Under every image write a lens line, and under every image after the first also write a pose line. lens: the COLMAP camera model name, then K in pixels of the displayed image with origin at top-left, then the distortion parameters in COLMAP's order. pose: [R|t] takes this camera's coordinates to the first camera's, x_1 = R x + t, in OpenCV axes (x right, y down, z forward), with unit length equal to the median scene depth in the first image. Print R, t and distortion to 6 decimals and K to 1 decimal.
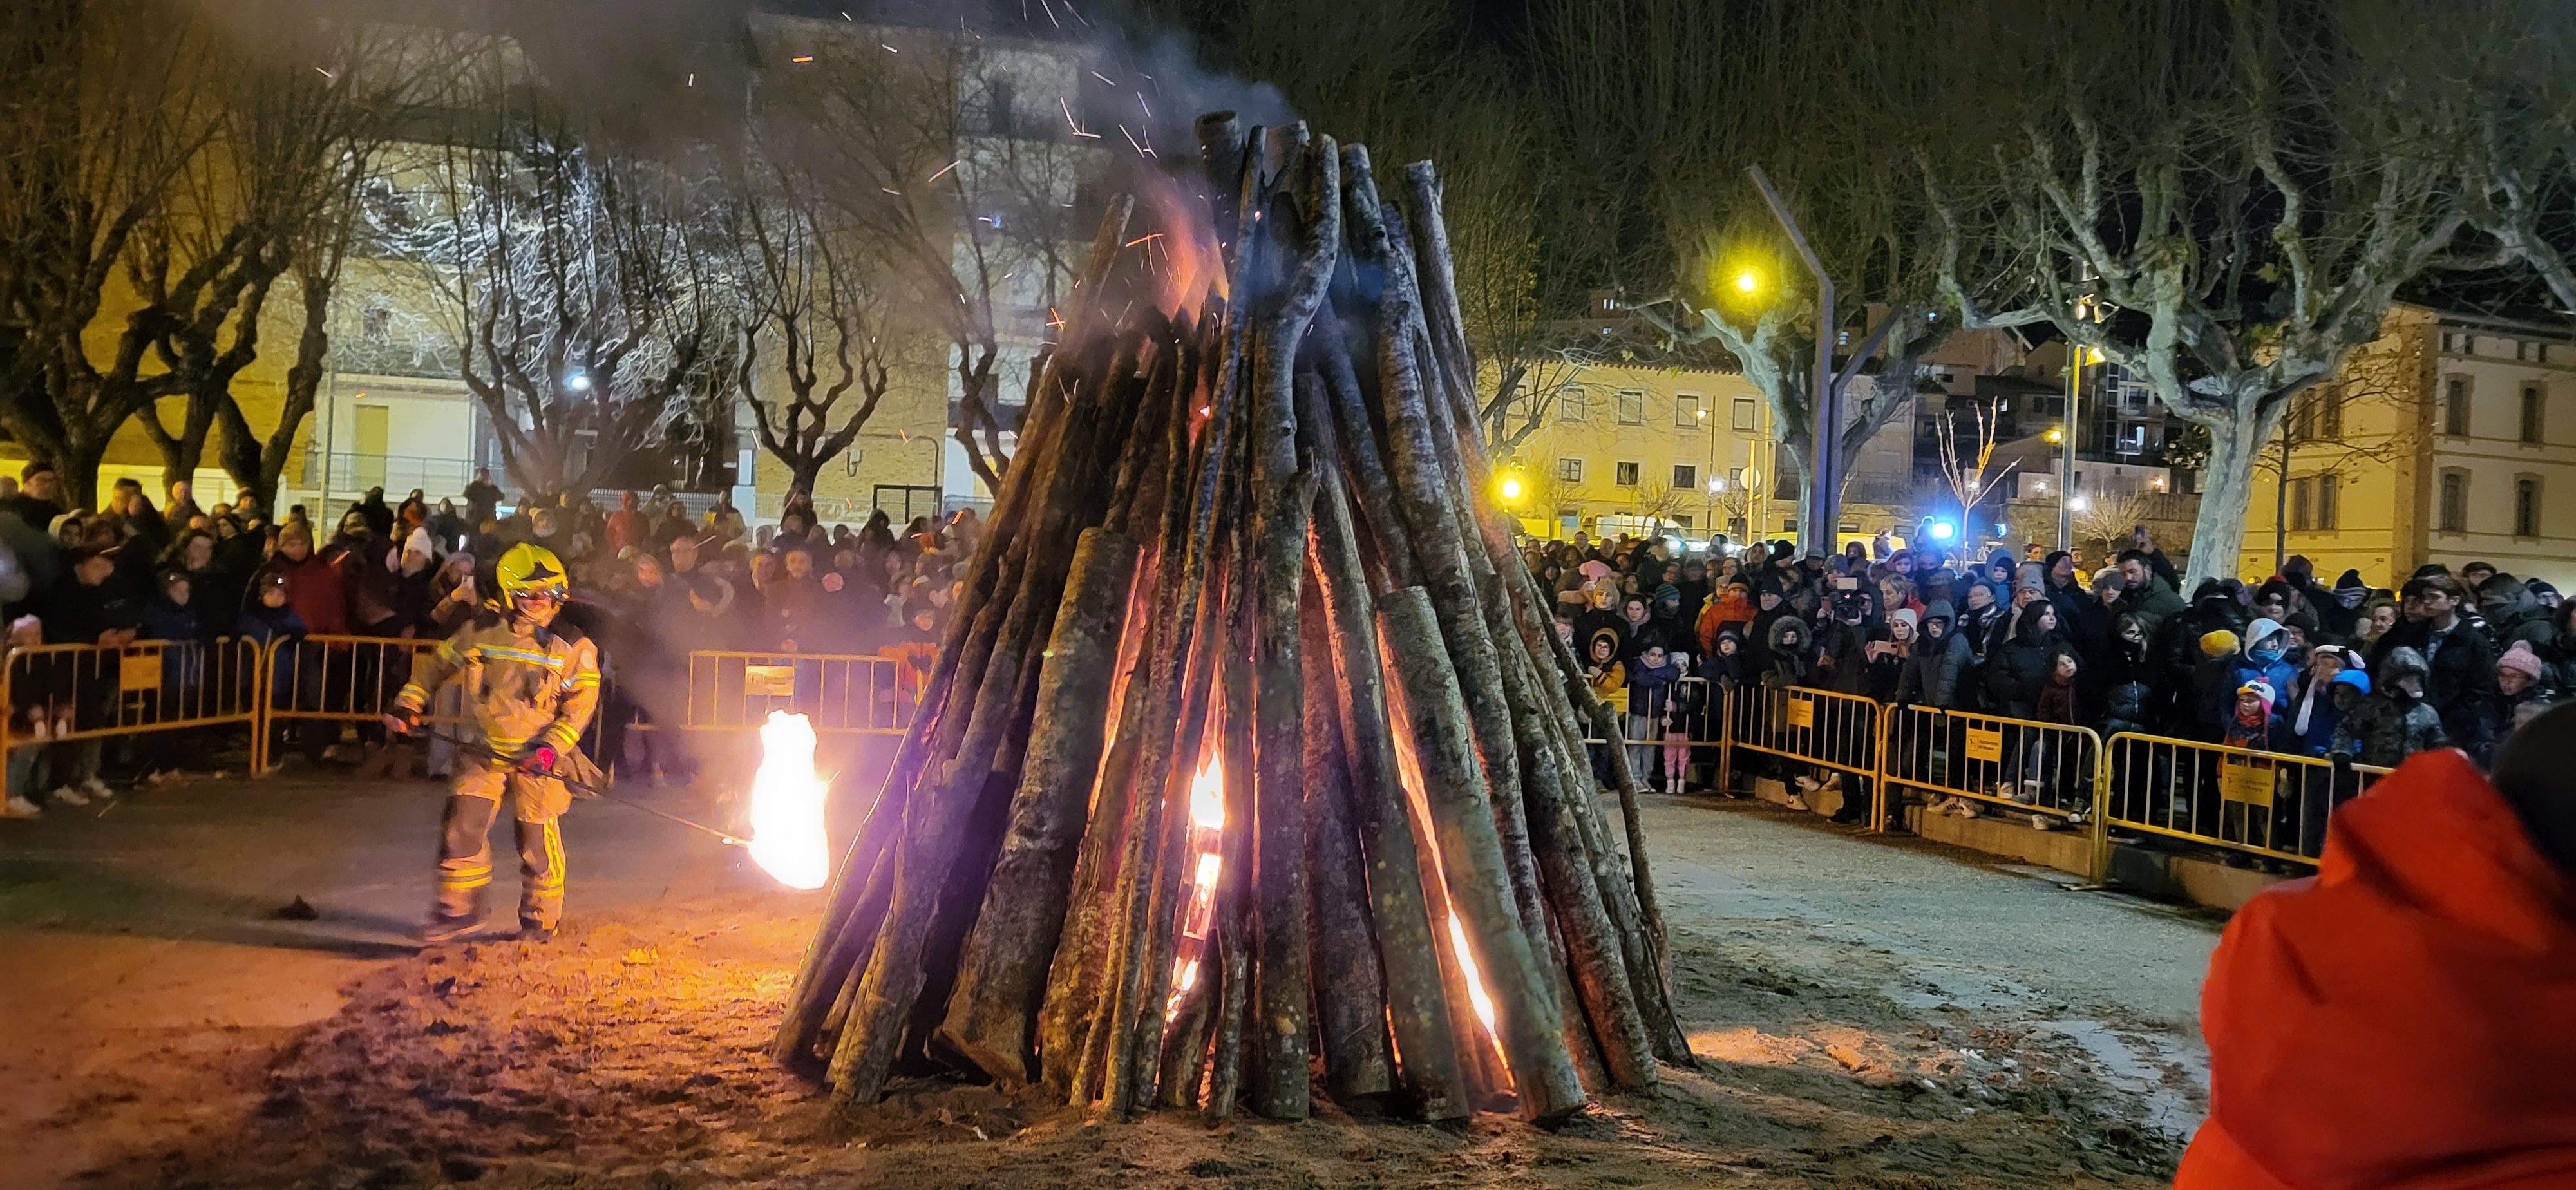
lens RADIAL K [[1943.8, 0, 1296.4], [0, 1943.8, 597.3], [0, 0, 1]] dist [0.068263, -0.032256]
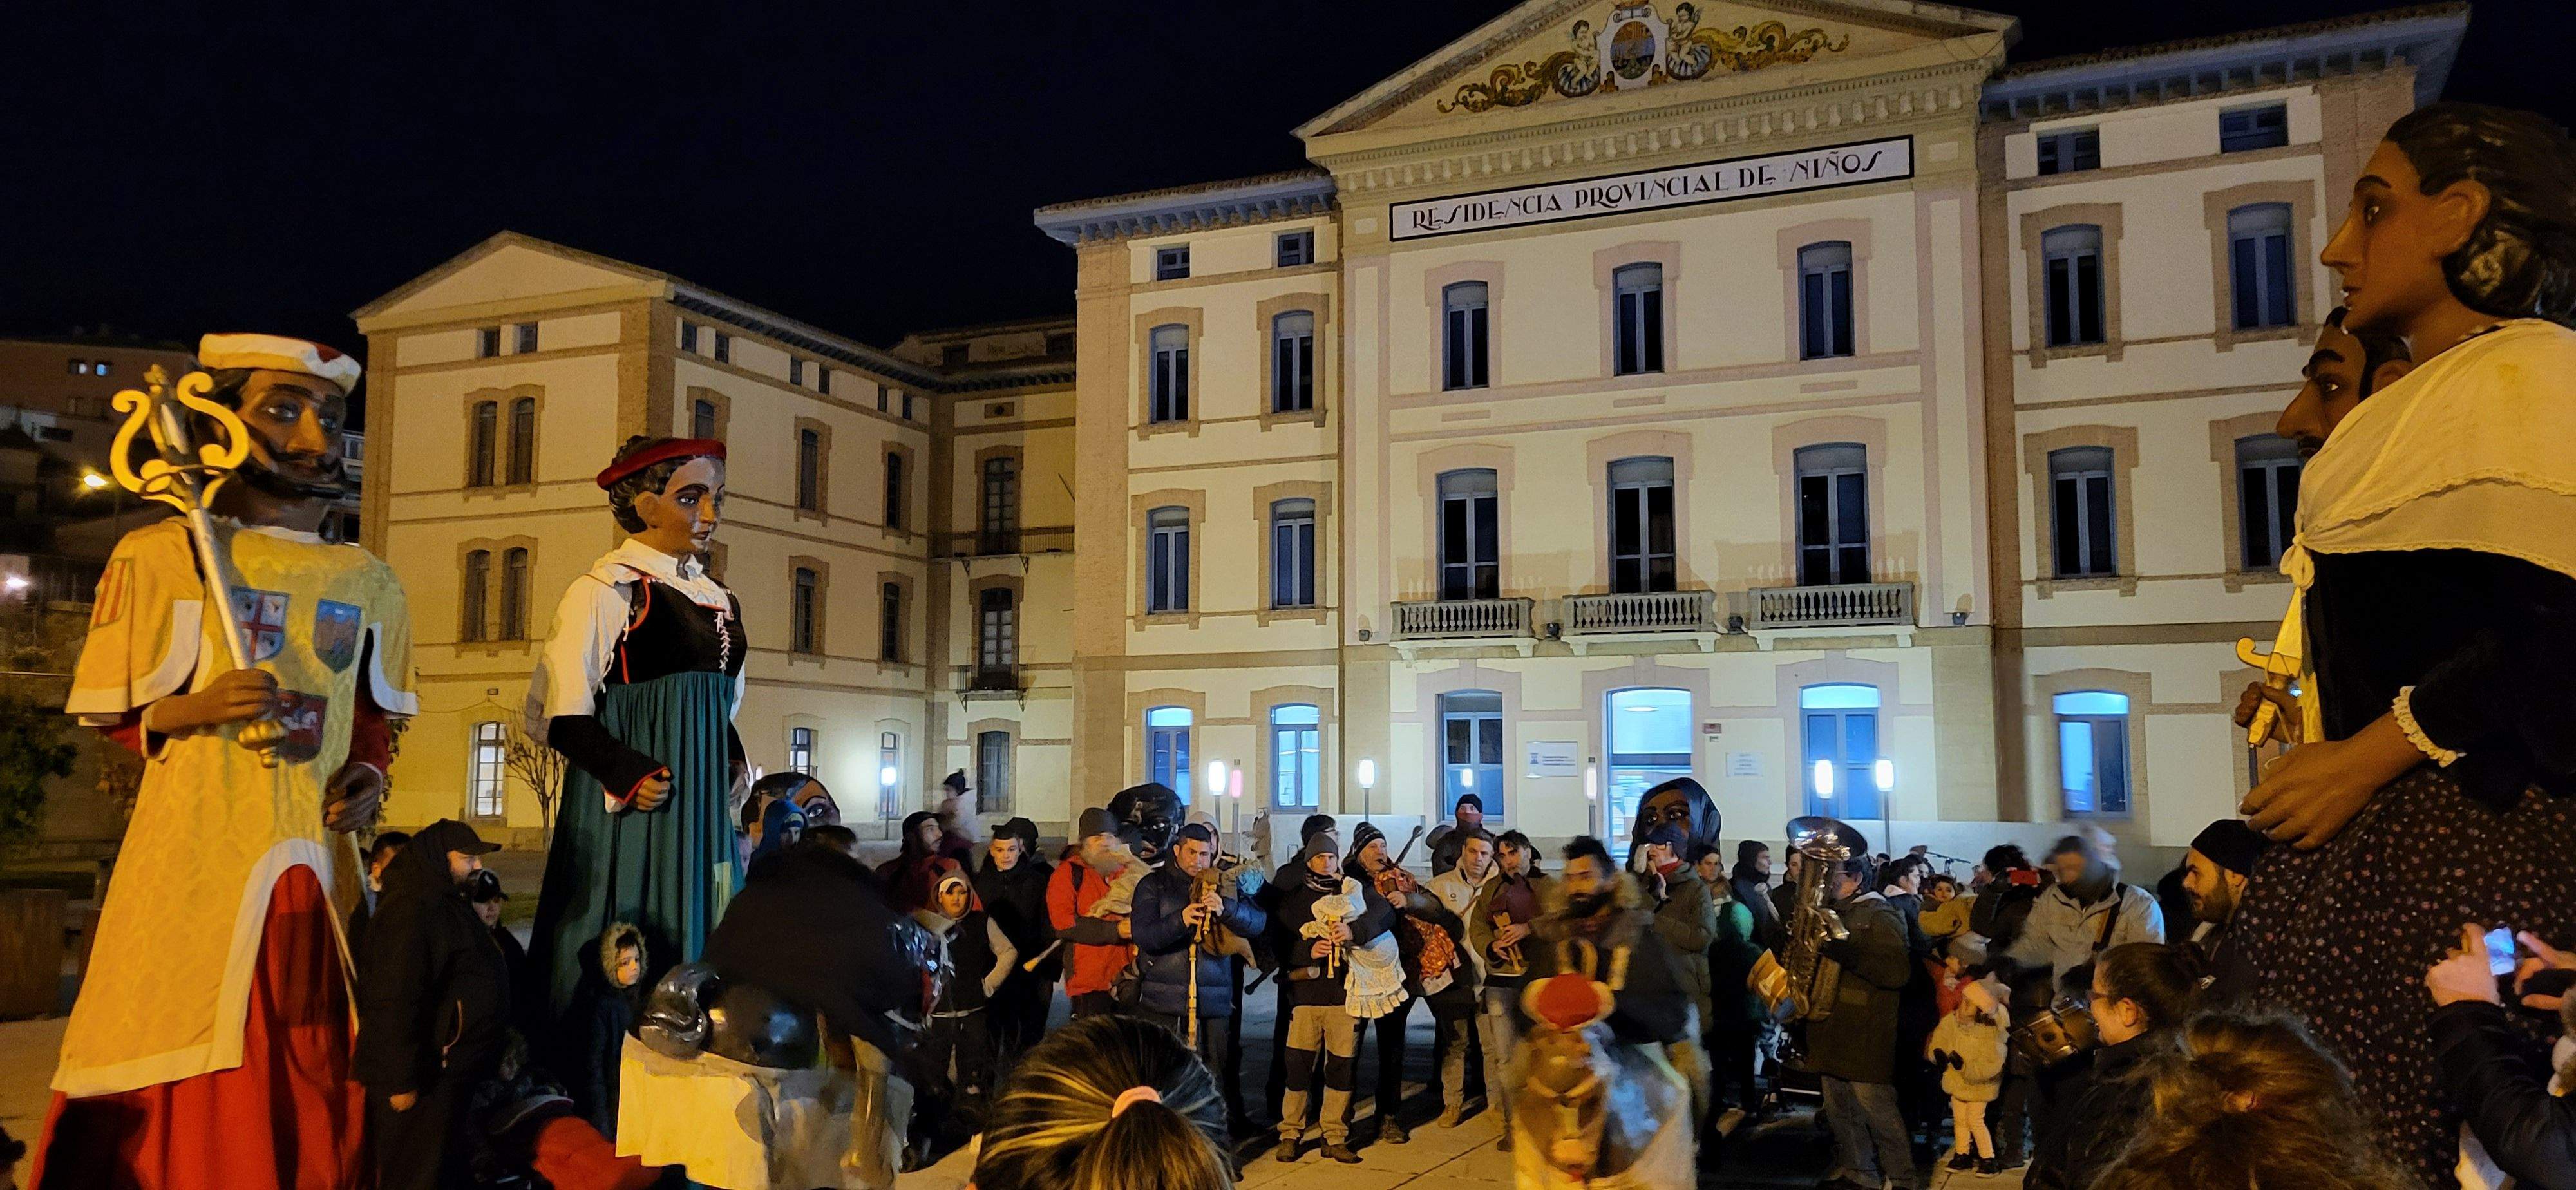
lens RADIAL K [[1943.8, 0, 1270.4], [0, 1943.8, 584.8], [0, 0, 1]] dist [0.068263, -0.032256]
pose [[0.725977, 0.036622, 0.686743, 0.291298], [0.028212, 0.996155, -0.082945, 0.004245], [-0.687140, 0.079591, 0.722152, 0.434075]]
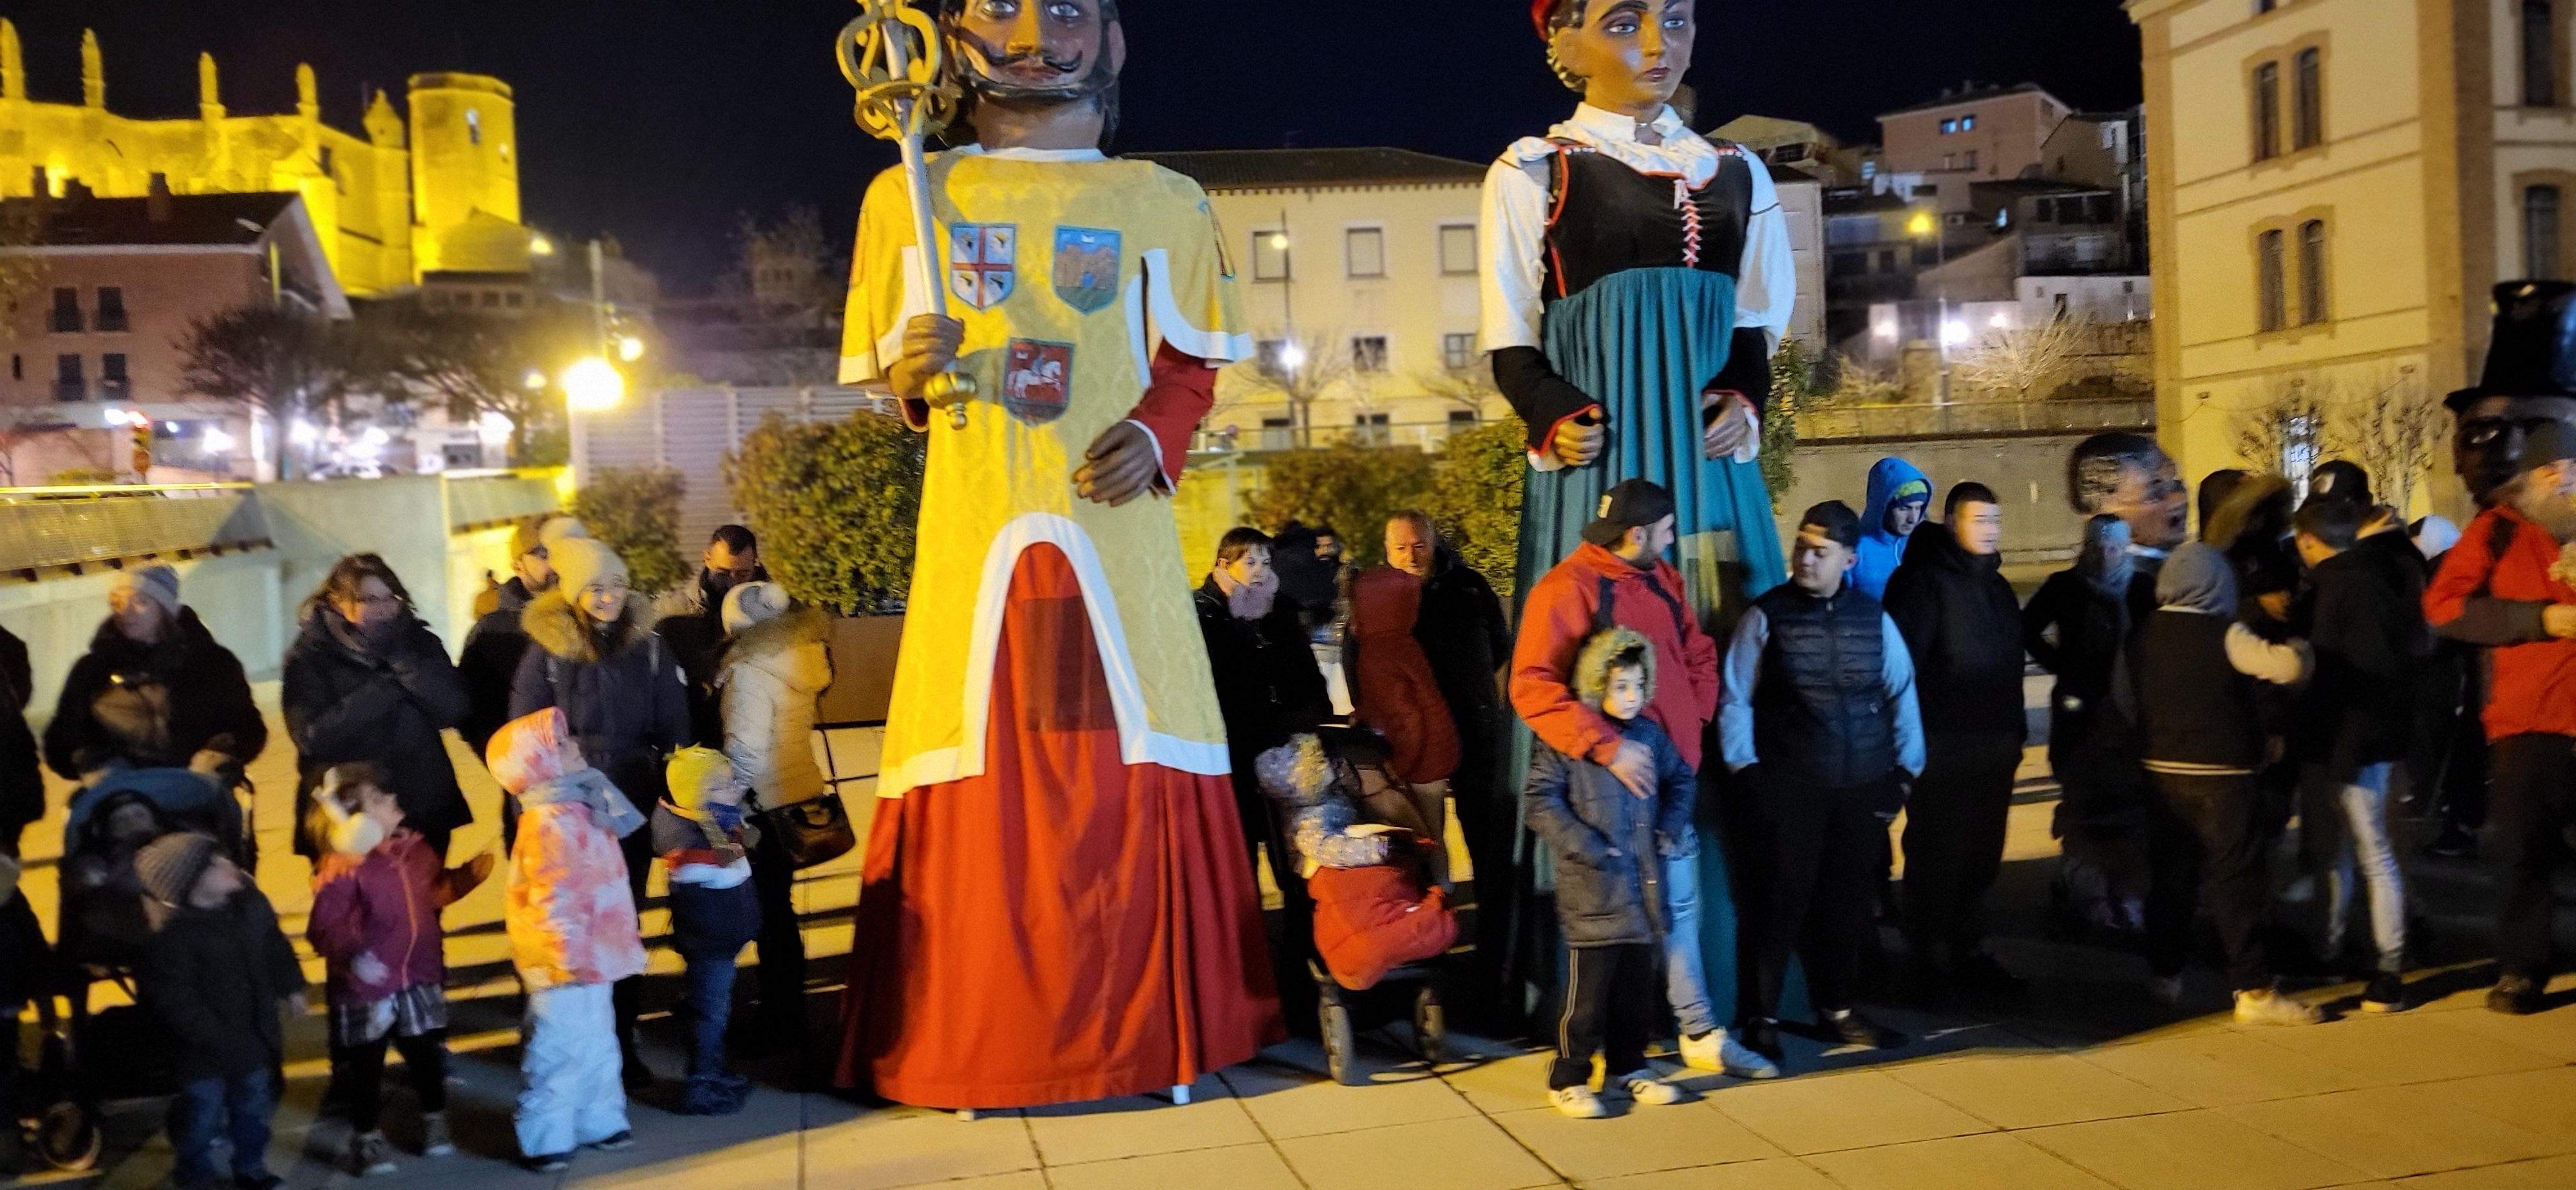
lens RADIAL K [[1943.8, 0, 1337.0], [0, 1943.8, 553.3], [0, 0, 1]] dist [0.068263, -0.032256]
pose [[0.988280, -0.084587, -0.127070, 0.332713], [0.084347, 0.996410, -0.007277, 0.009037], [0.127230, -0.003526, 0.991867, 0.453704]]
